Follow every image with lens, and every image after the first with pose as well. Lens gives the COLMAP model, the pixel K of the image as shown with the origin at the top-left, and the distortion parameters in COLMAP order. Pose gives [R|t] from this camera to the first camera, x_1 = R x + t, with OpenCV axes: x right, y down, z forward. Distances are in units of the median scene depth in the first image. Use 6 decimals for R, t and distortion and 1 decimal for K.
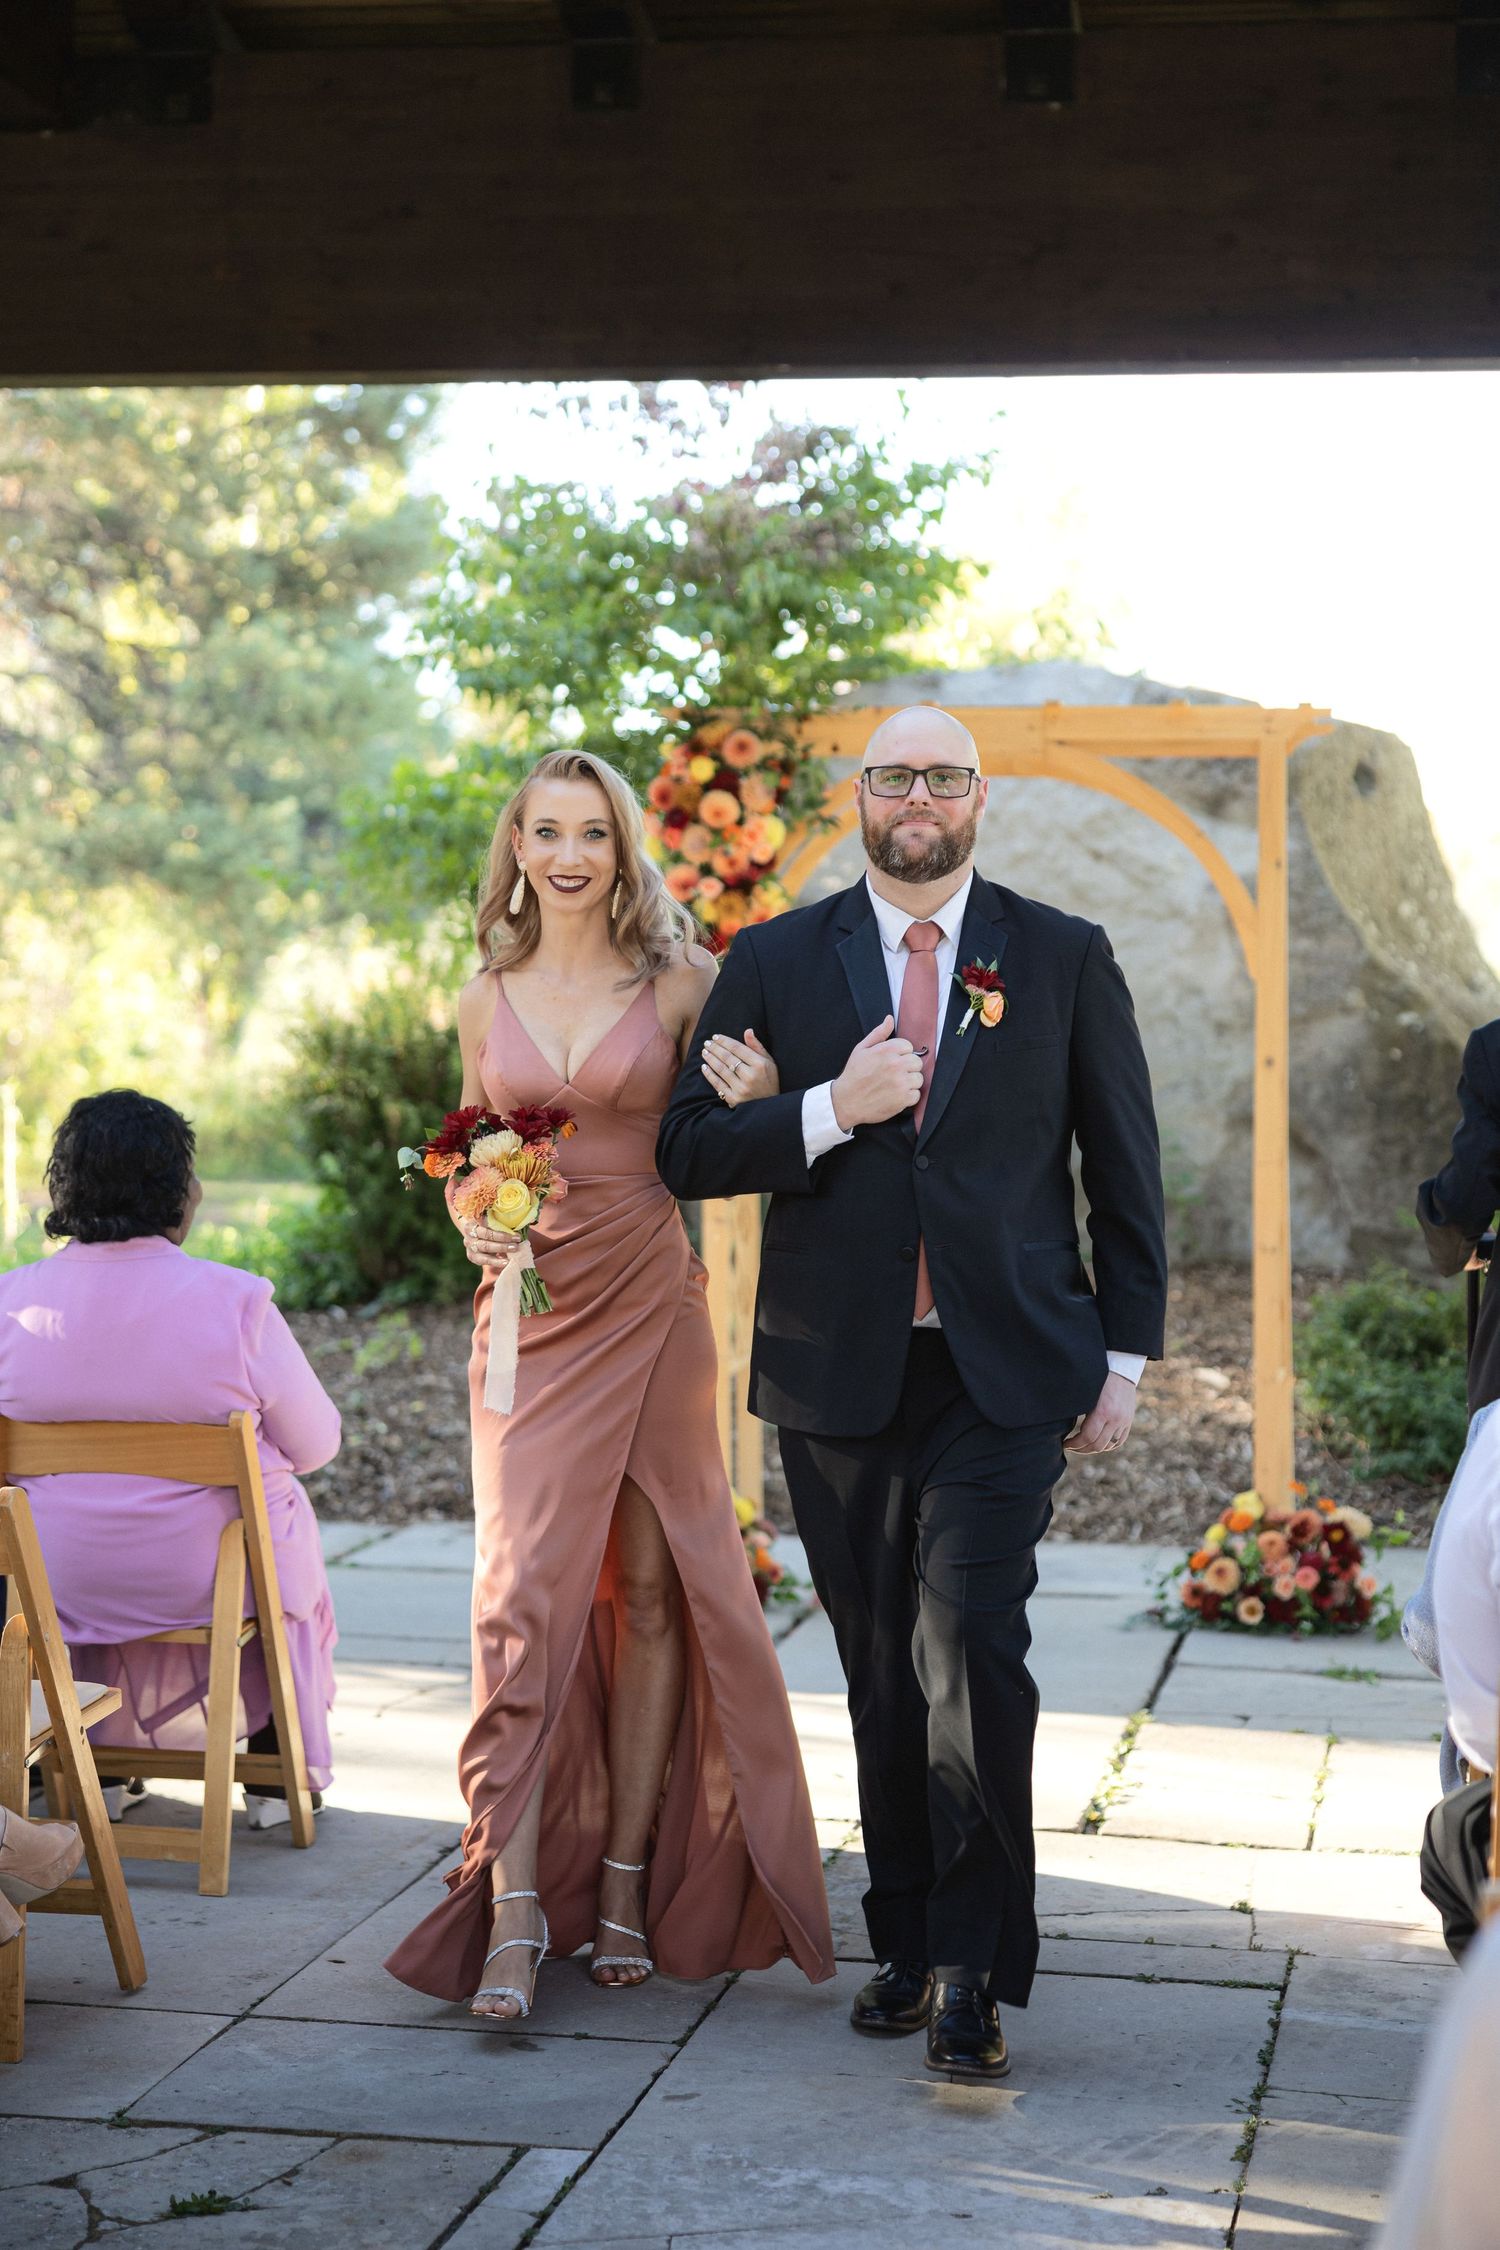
lens RADIAL K [[3798.0, 0, 738.6], [0, 3798.0, 1118.1], [0, 0, 1]] dist [0.006895, 0.073236]
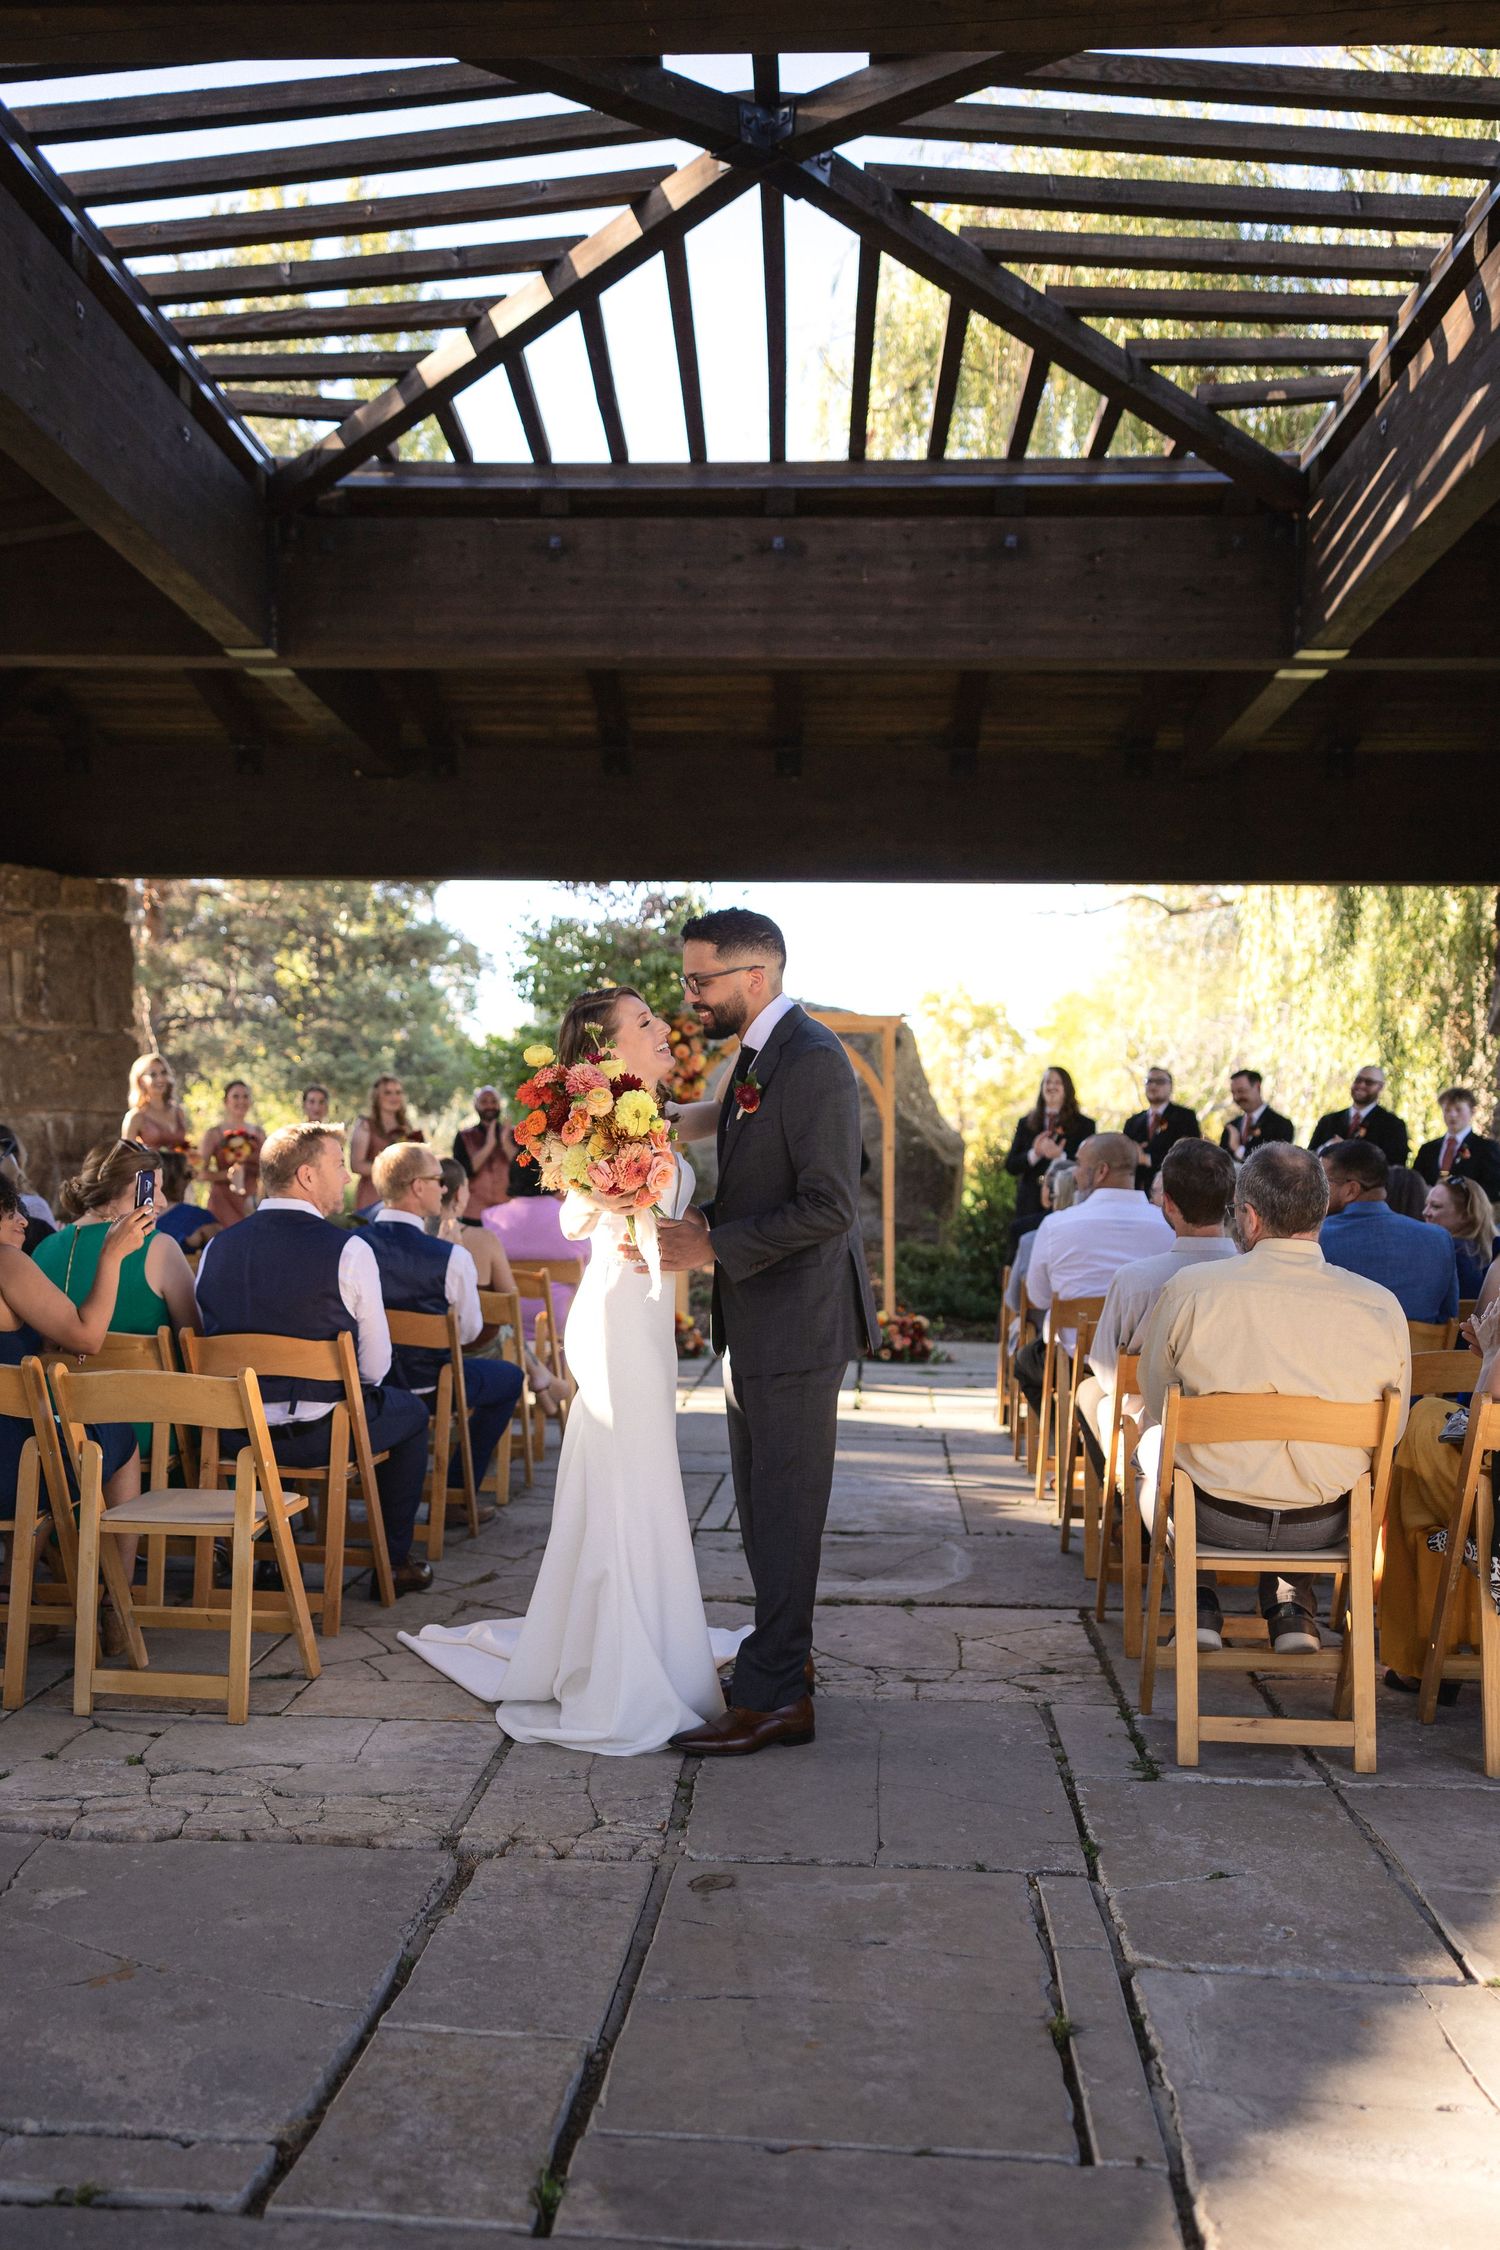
lens RADIAL K [[1888.8, 0, 698.7], [0, 1888.8, 1202.6], [0, 0, 1]] dist [0.003524, -0.001791]
pose [[0.994736, -0.001991, 0.102455, -0.104273], [0.002593, 0.999980, -0.005740, 0.024821], [-0.102442, 0.005975, 0.994721, -0.240098]]
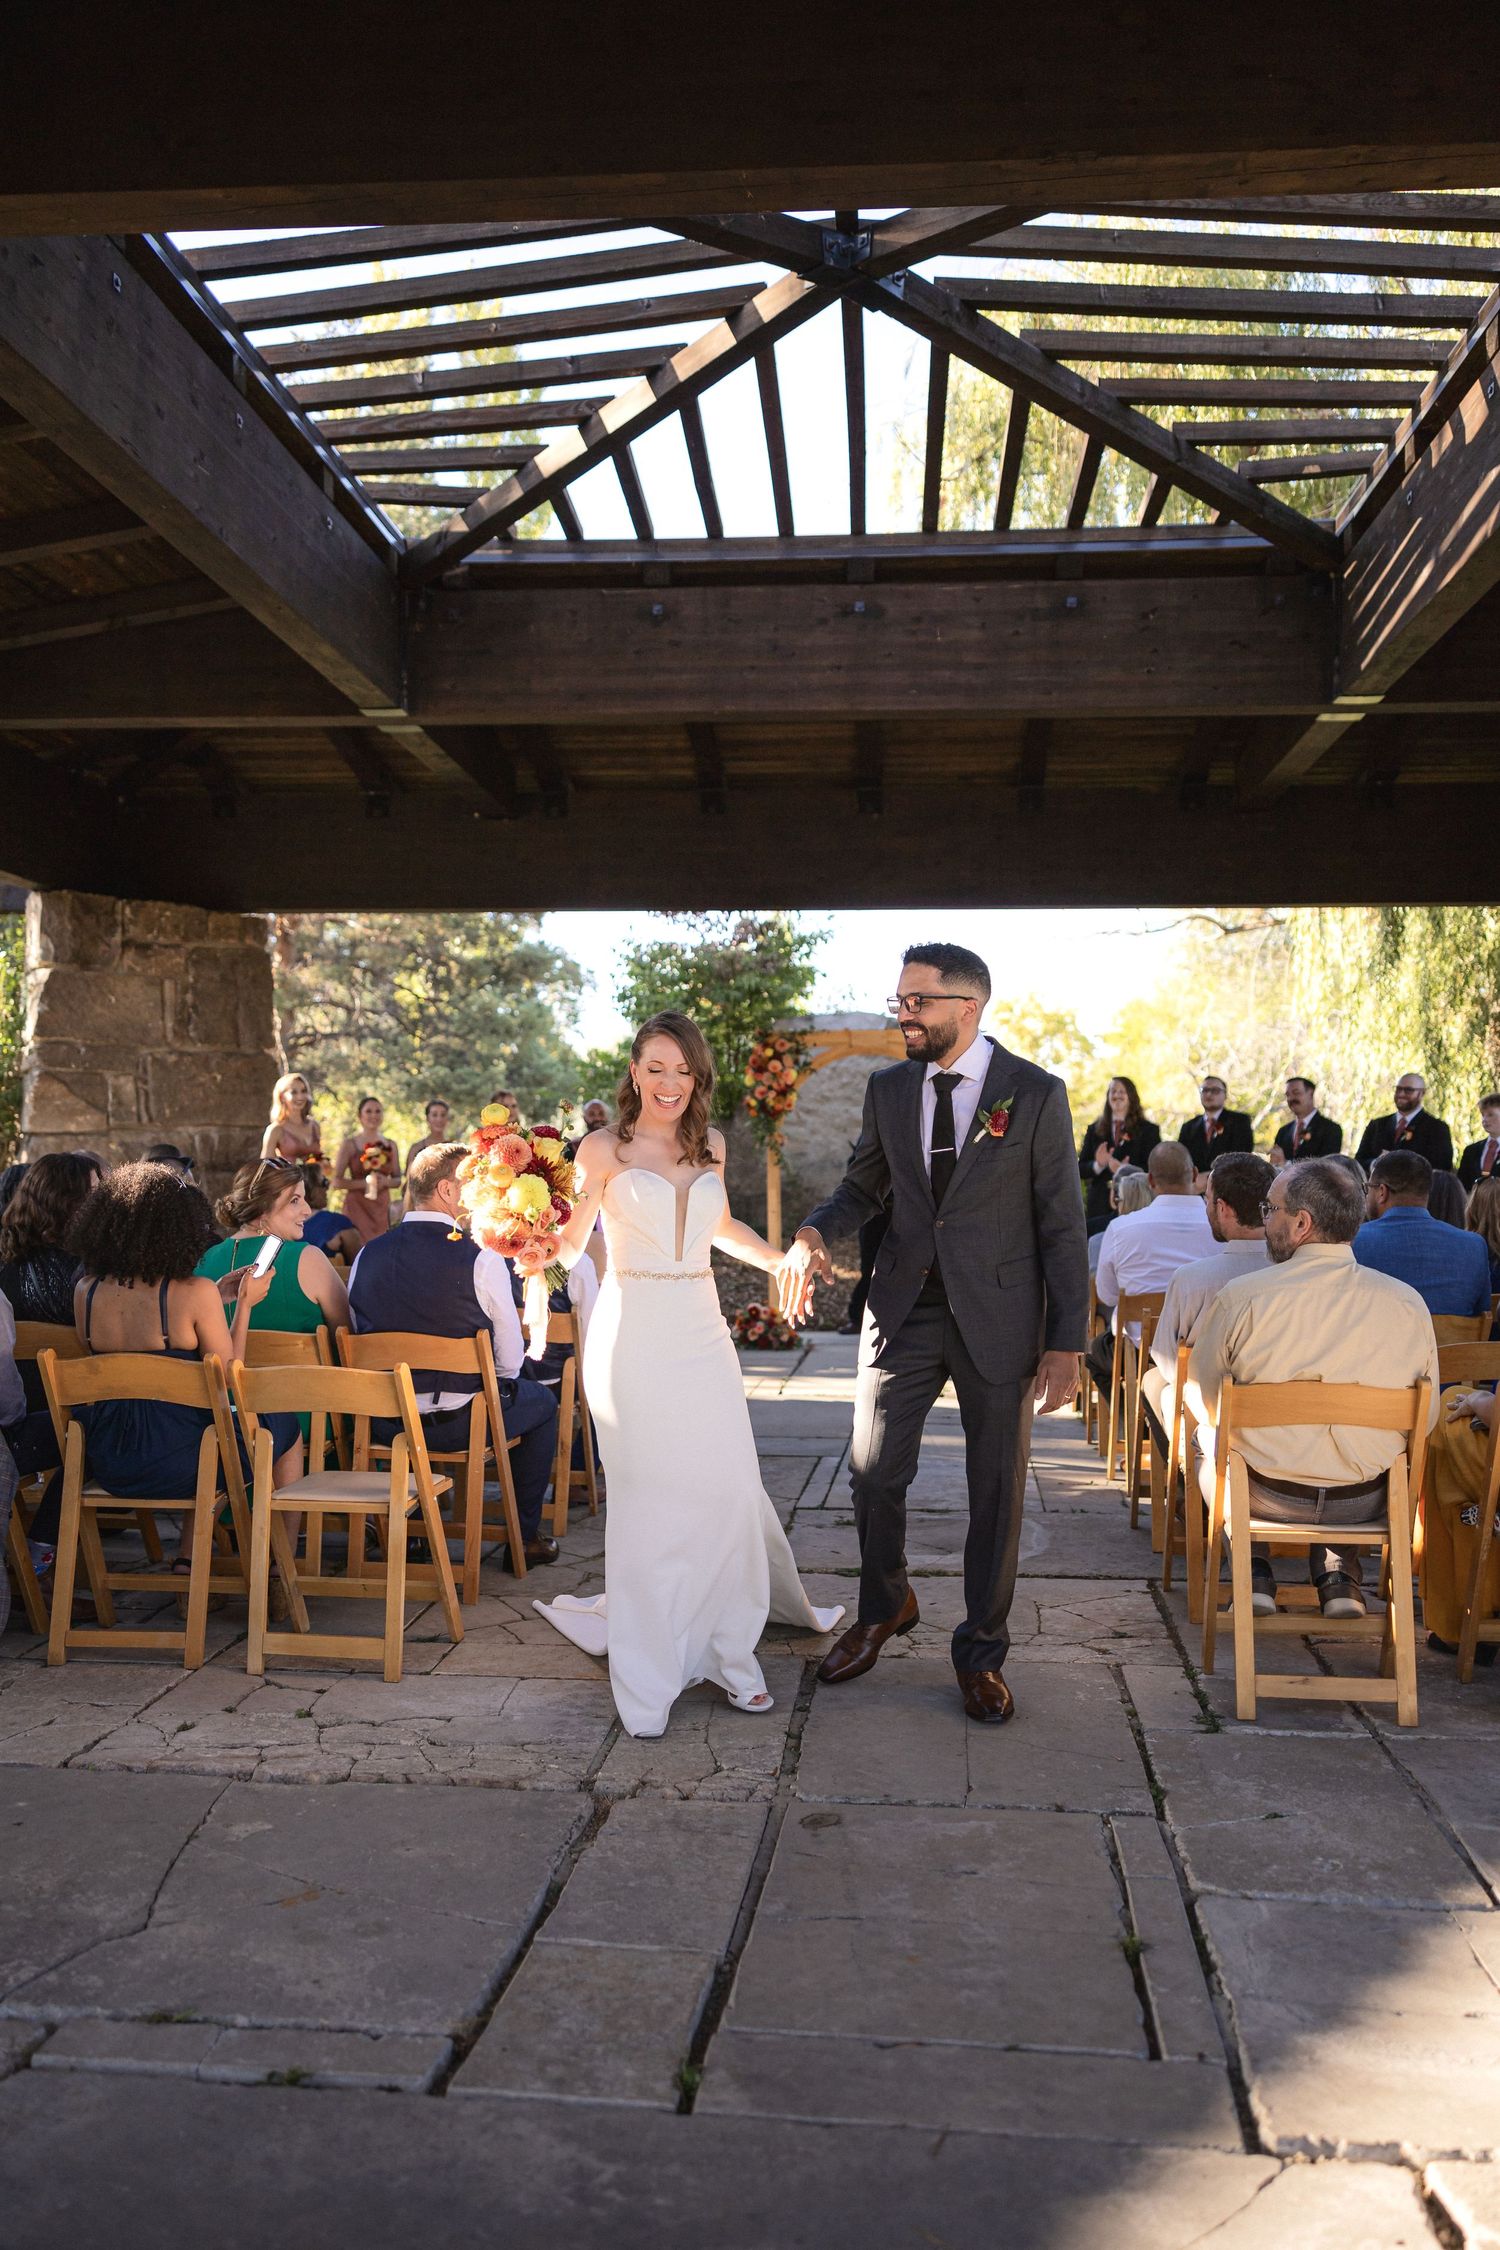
lens RADIAL K [[1780.2, 0, 735.0], [0, 1780.2, 1124.1], [0, 0, 1]] dist [0.001609, 0.001674]
pose [[0.997235, -0.005835, 0.074083, -0.109850], [0.009475, 0.998760, -0.048884, 0.021897], [-0.073706, 0.049450, 0.996053, -0.264071]]
